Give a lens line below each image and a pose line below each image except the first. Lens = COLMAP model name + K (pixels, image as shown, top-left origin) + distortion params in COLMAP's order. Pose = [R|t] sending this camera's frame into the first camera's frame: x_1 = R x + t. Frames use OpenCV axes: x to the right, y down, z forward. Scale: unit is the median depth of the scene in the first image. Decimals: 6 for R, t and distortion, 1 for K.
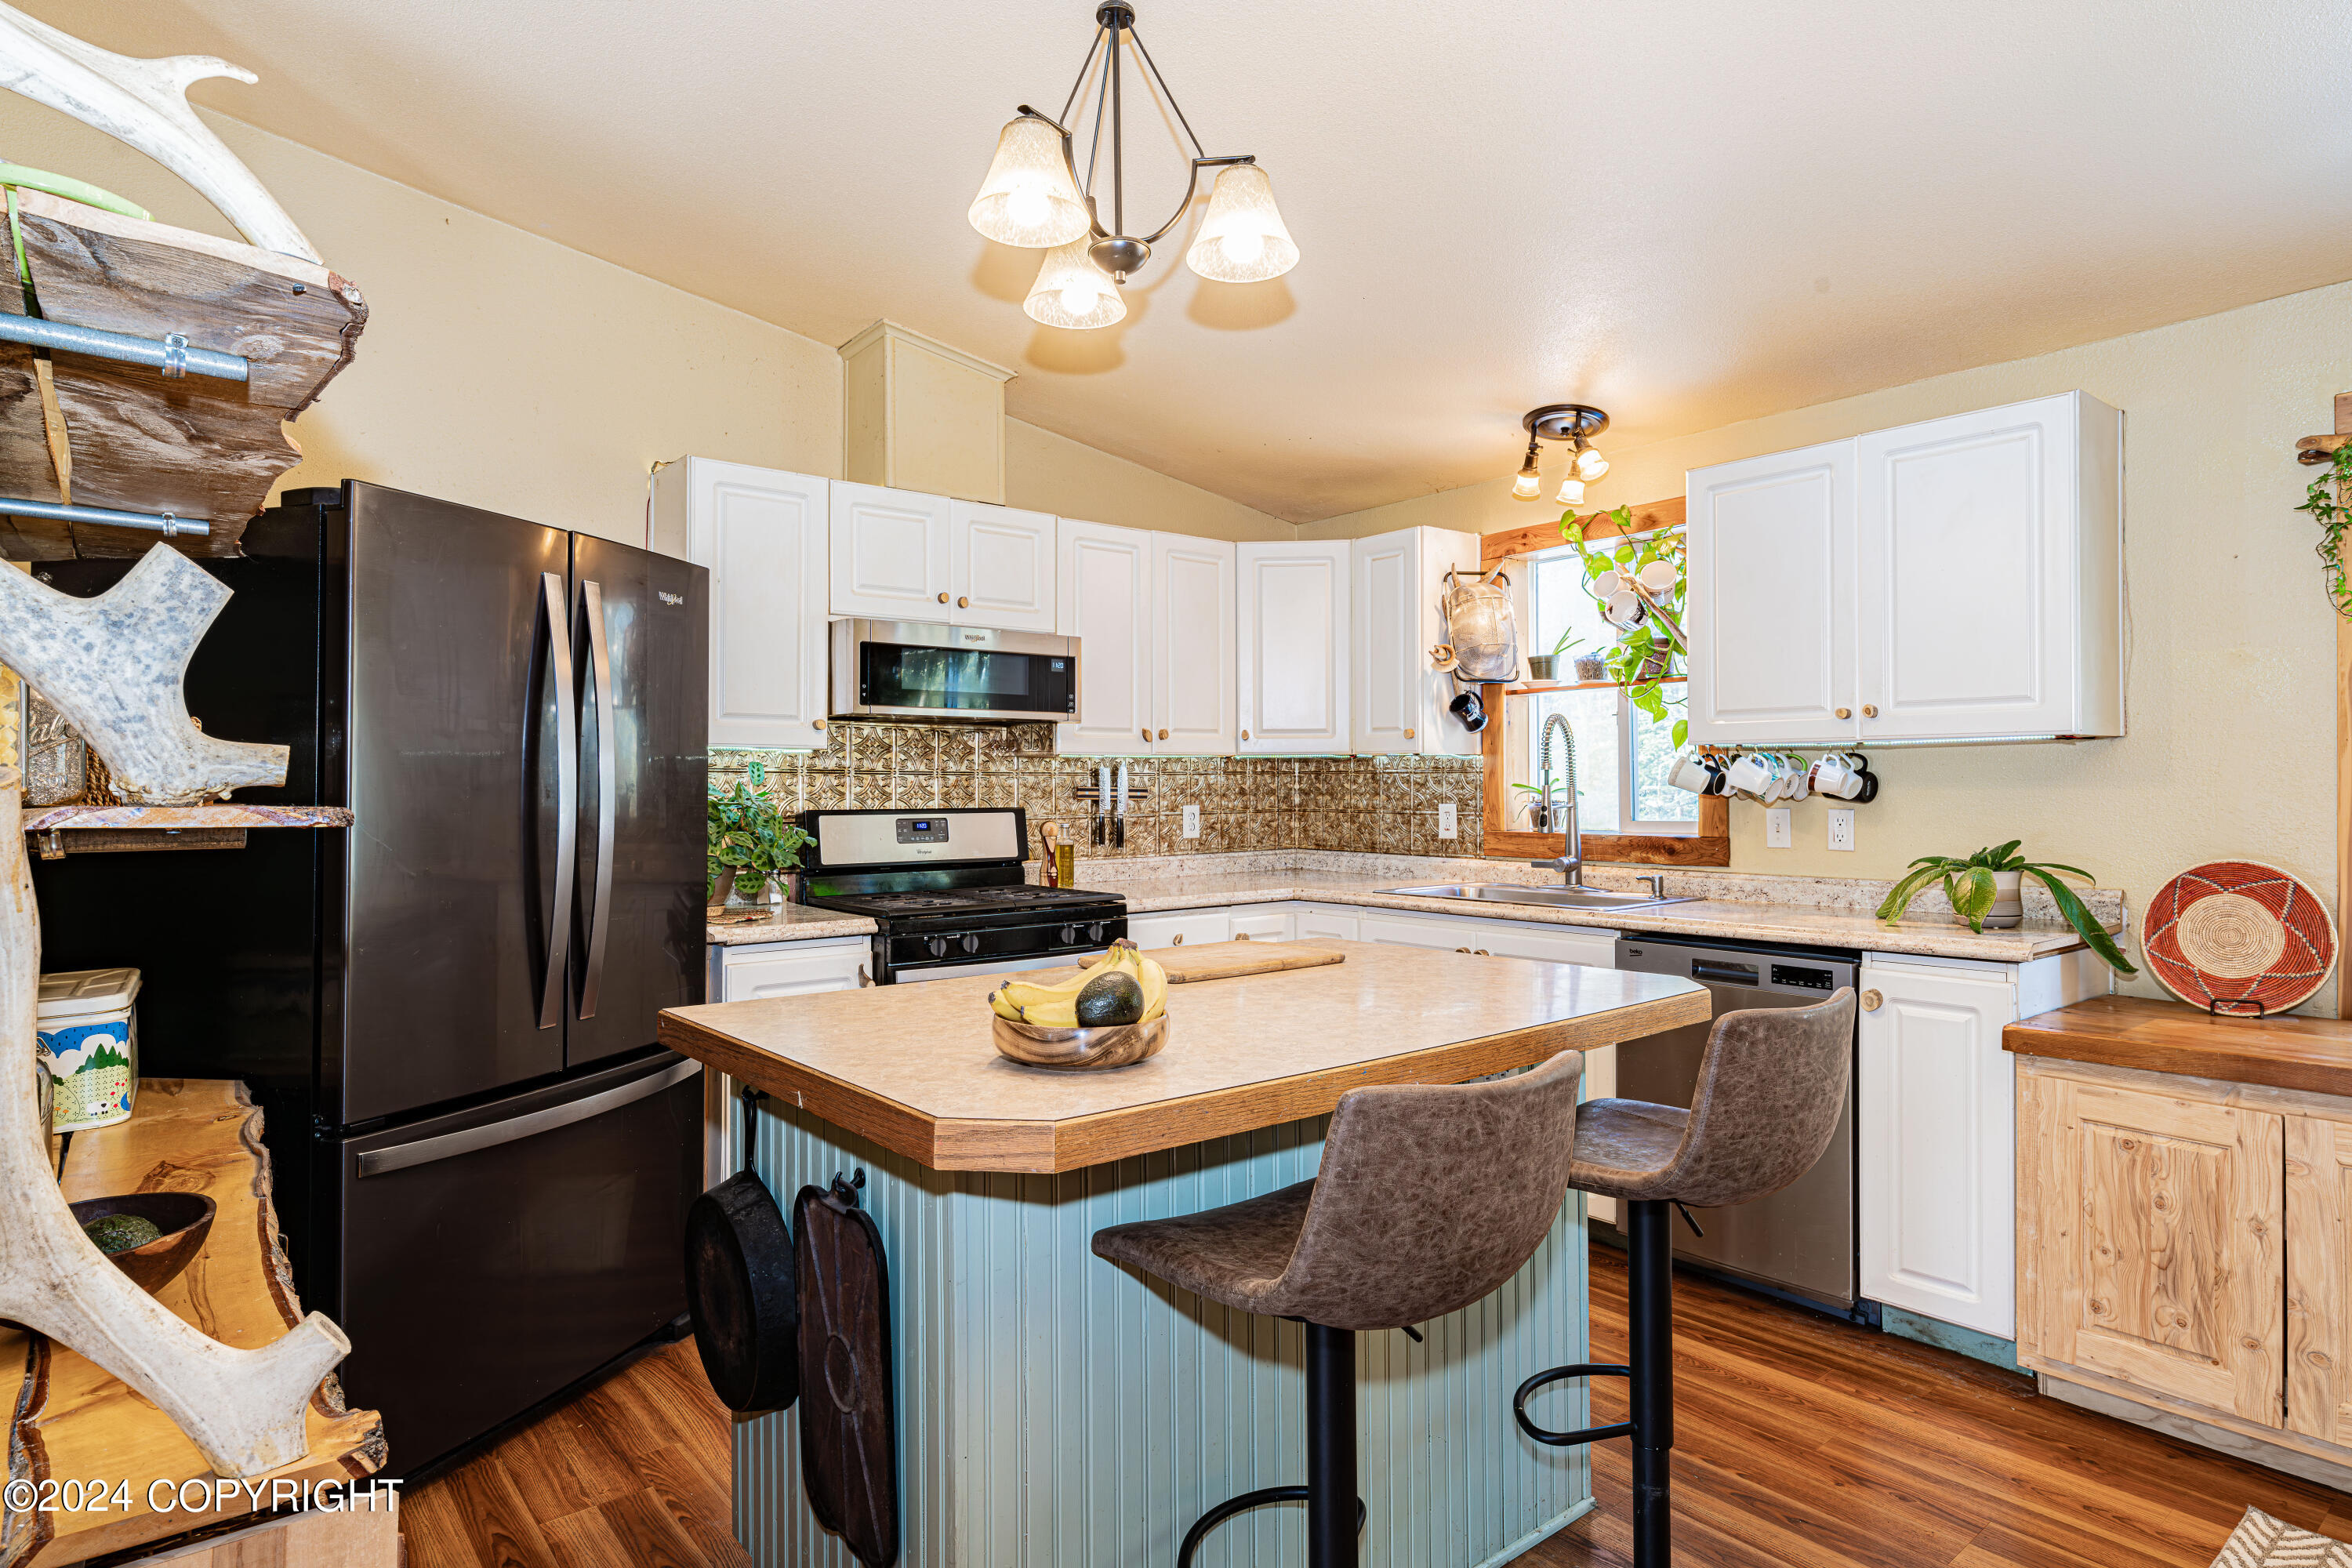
lens RADIAL K [[1278.5, 0, 1176.1], [0, 1278.5, 771.0], [0, 0, 1]] dist [0.000002, -0.000574]
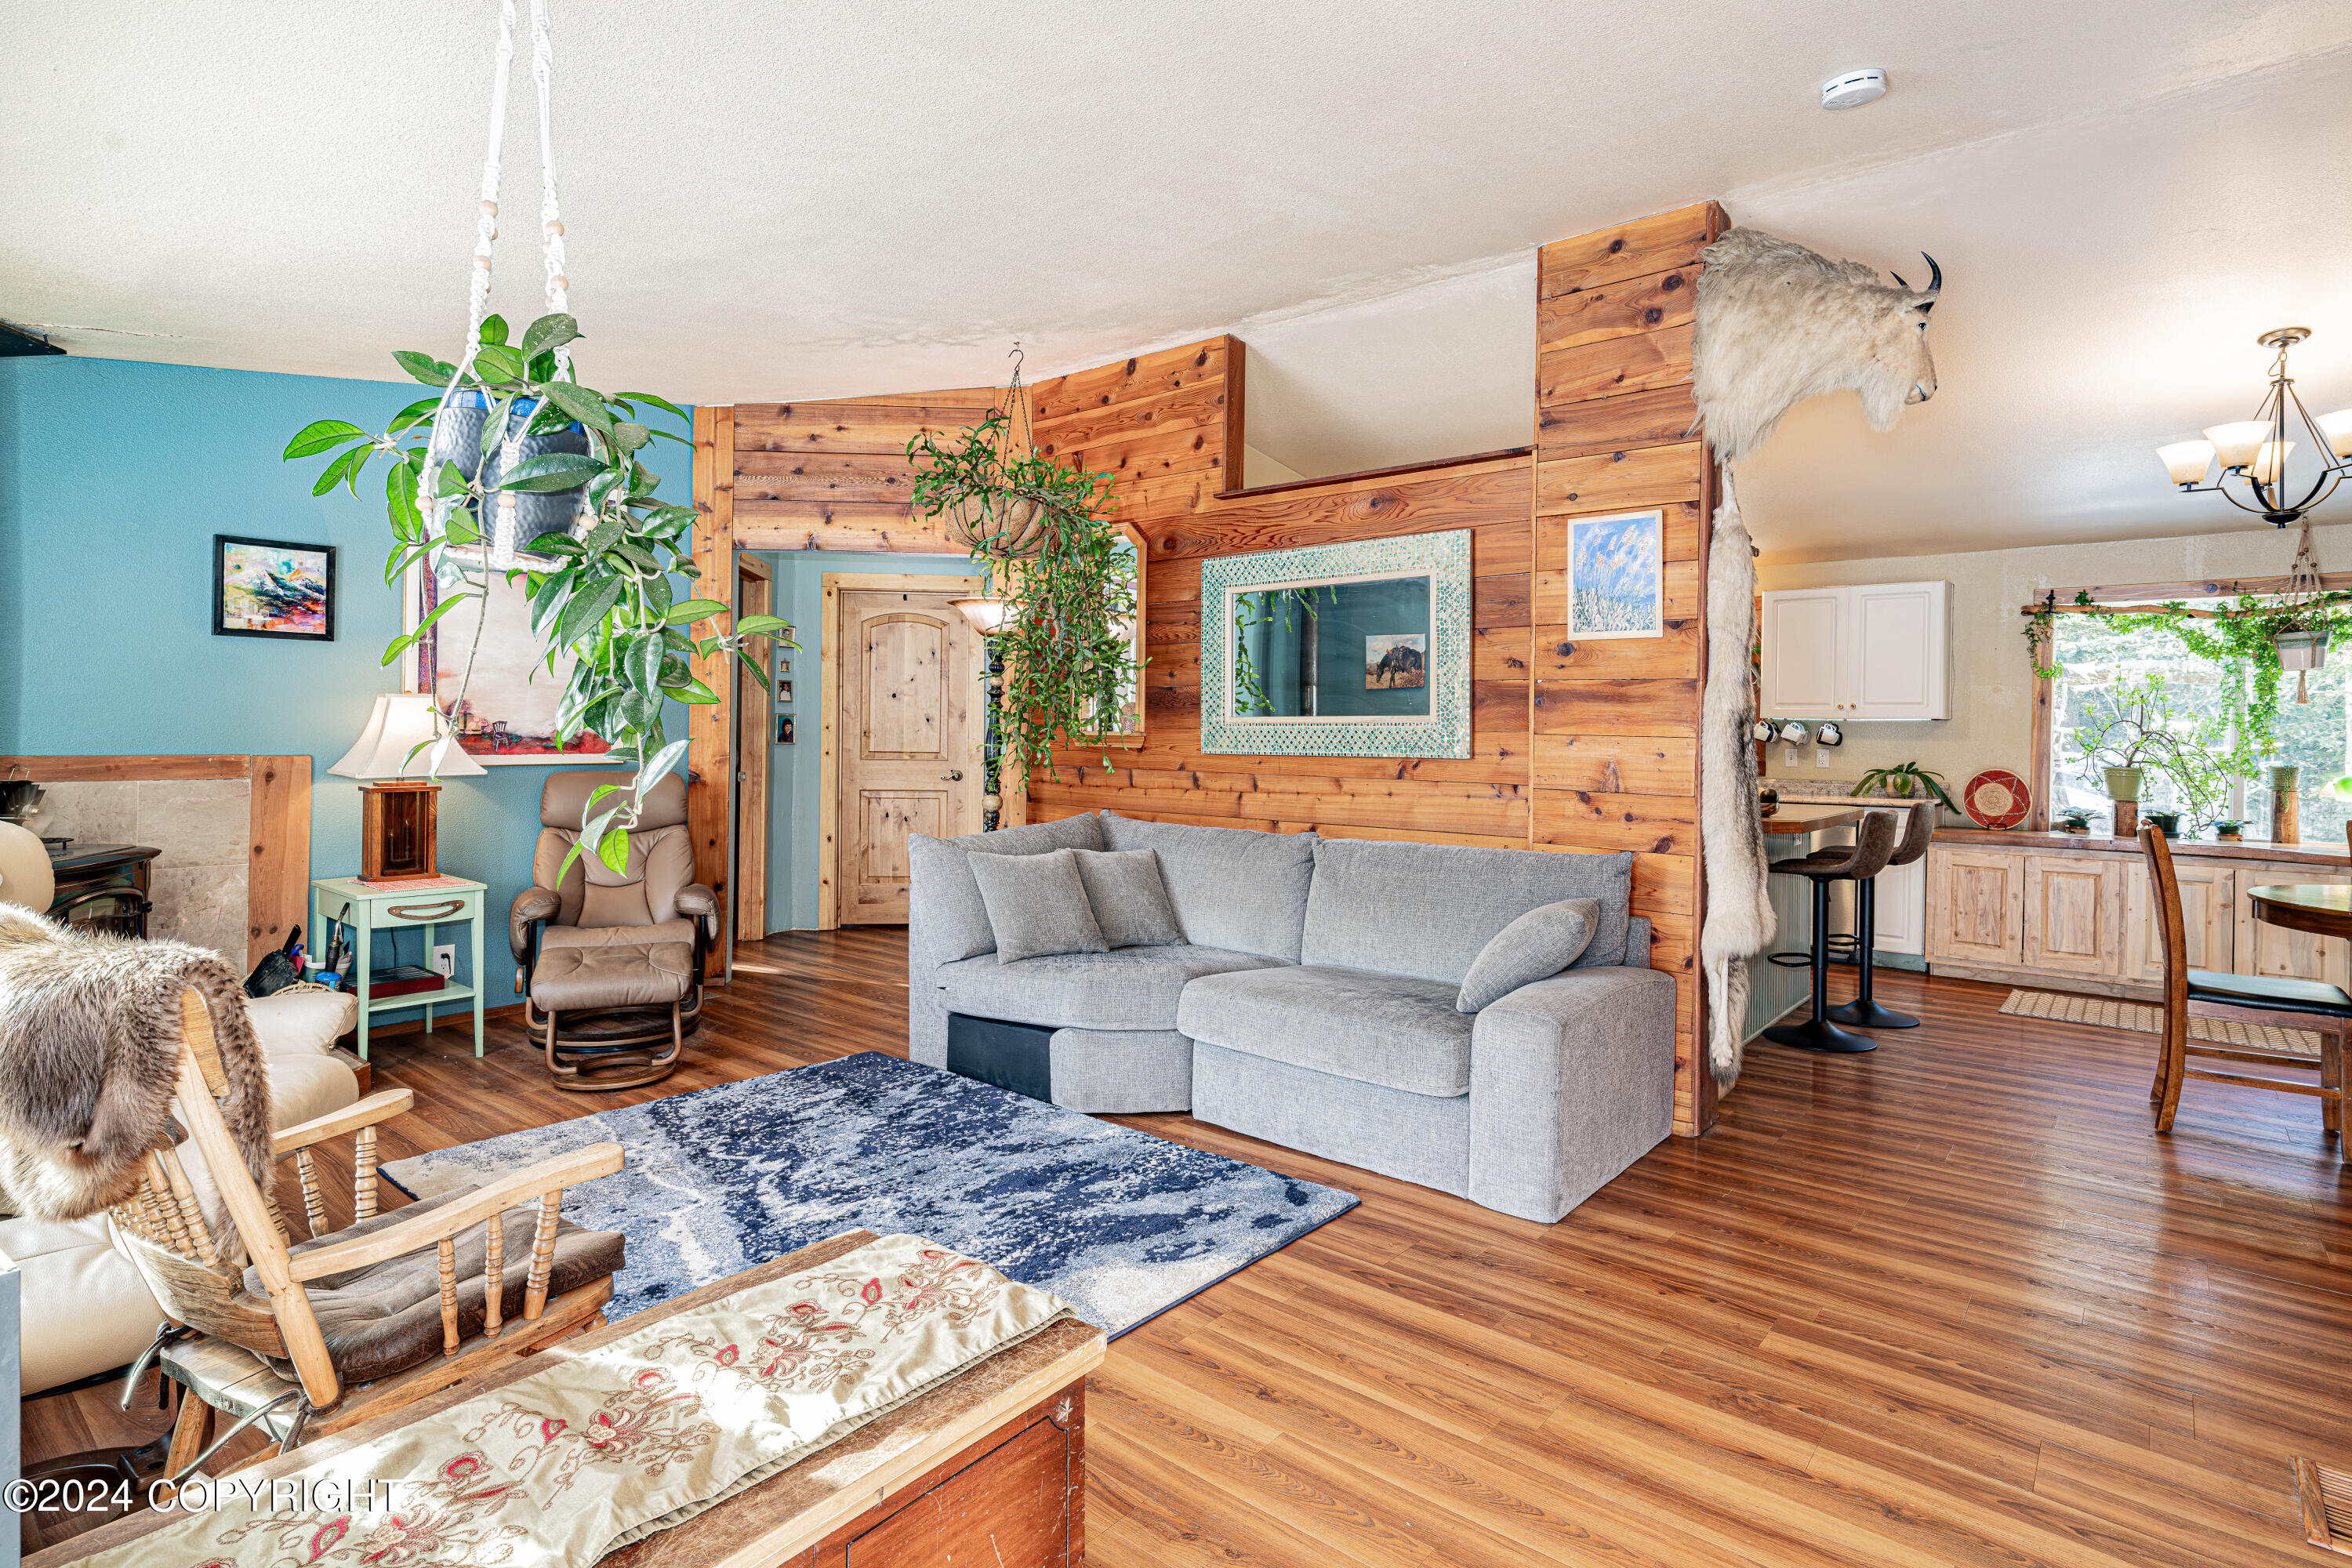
lens RADIAL K [[1188.1, 0, 1158.9], [0, 1188.1, 734.9], [0, 0, 1]] dist [0.000426, -0.000125]
pose [[0.984358, 0.008098, 0.175996, -0.855422], [-0.010878, 0.999831, 0.014836, -0.011370], [-0.175846, -0.016519, 0.984279, -0.720376]]
